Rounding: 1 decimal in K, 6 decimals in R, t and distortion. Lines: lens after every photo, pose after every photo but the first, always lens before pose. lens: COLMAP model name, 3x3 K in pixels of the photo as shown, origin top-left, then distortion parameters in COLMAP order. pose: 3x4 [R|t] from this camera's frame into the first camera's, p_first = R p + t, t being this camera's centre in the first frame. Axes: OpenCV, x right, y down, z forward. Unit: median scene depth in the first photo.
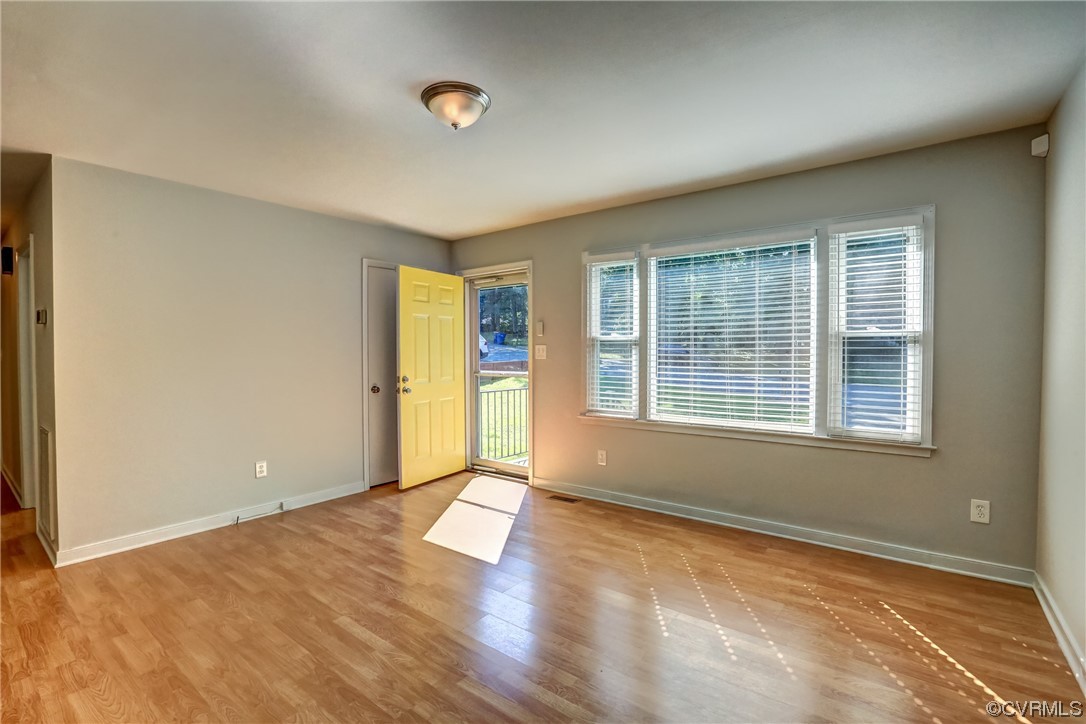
lens RADIAL K [[492.4, 0, 549.2], [0, 492.4, 362.8], [0, 0, 1]] dist [-0.038923, 0.008352]
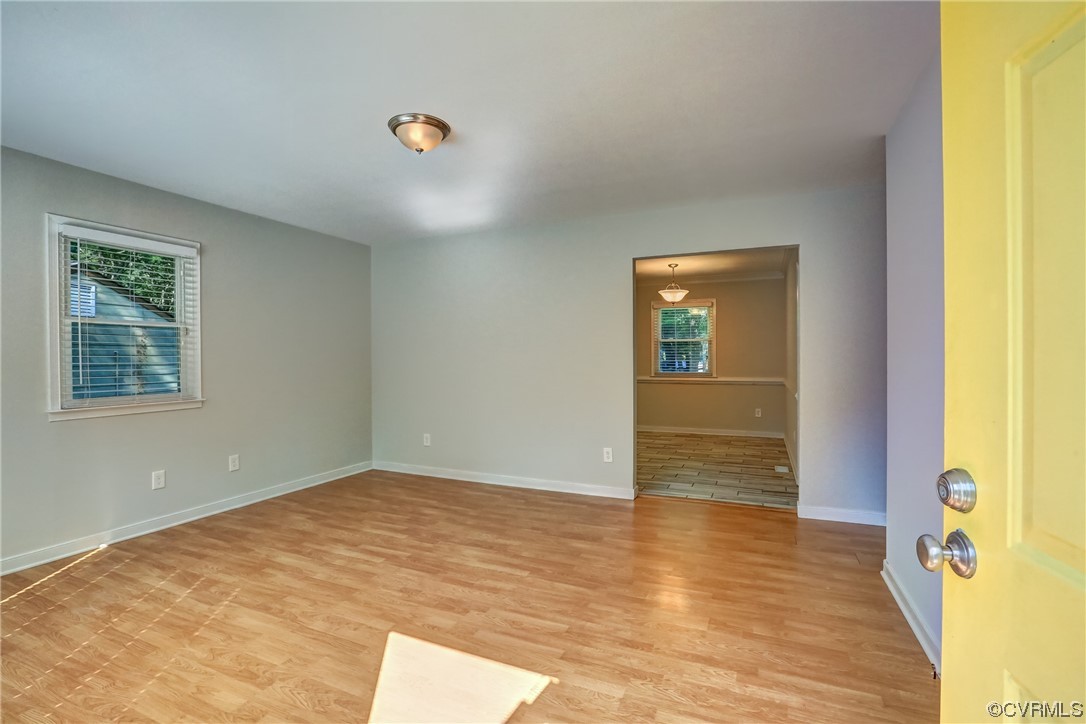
lens RADIAL K [[492.4, 0, 548.5], [0, 492.4, 361.1], [0, 0, 1]] dist [-0.038923, 0.008352]
pose [[-0.972345, 0.006783, -0.233450, -0.157993], [0.001211, 0.999711, 0.024001, -0.017519], [0.233546, 0.023055, -0.972072, 1.648482]]
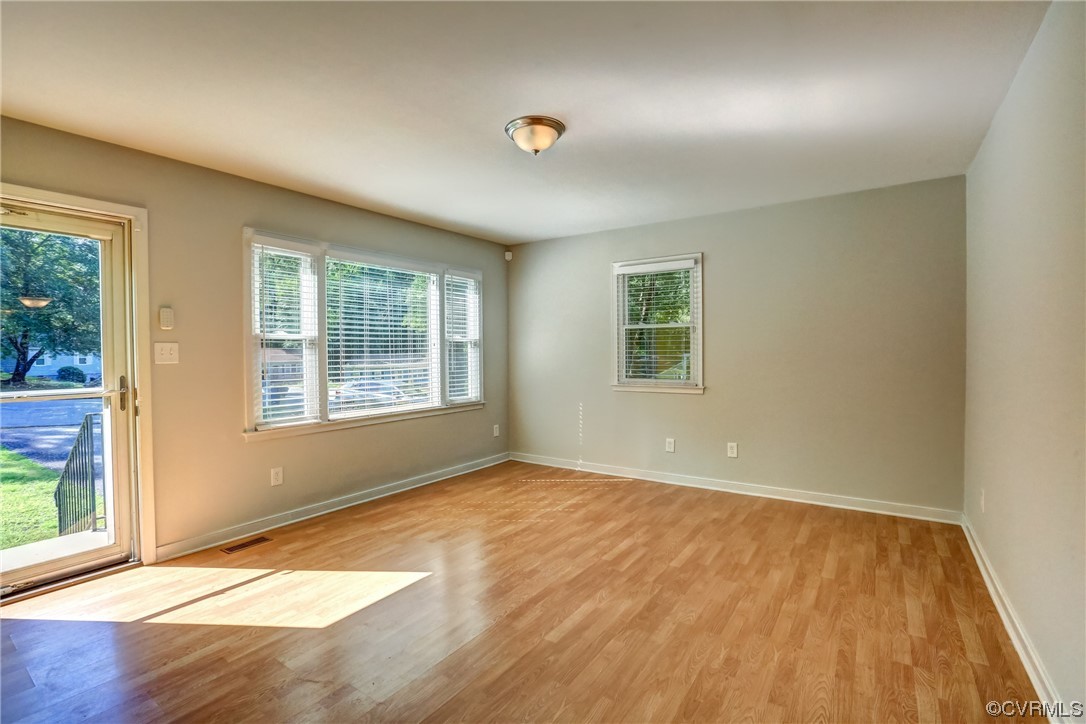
lens RADIAL K [[492.4, 0, 536.2], [0, 492.4, 360.6], [0, 0, 1]] dist [-0.038923, 0.008352]
pose [[-0.030929, -0.017414, 0.999370, -1.020029], [0.028457, 0.999428, 0.018296, -0.012107], [-0.999116, 0.029005, -0.030416, 0.788934]]
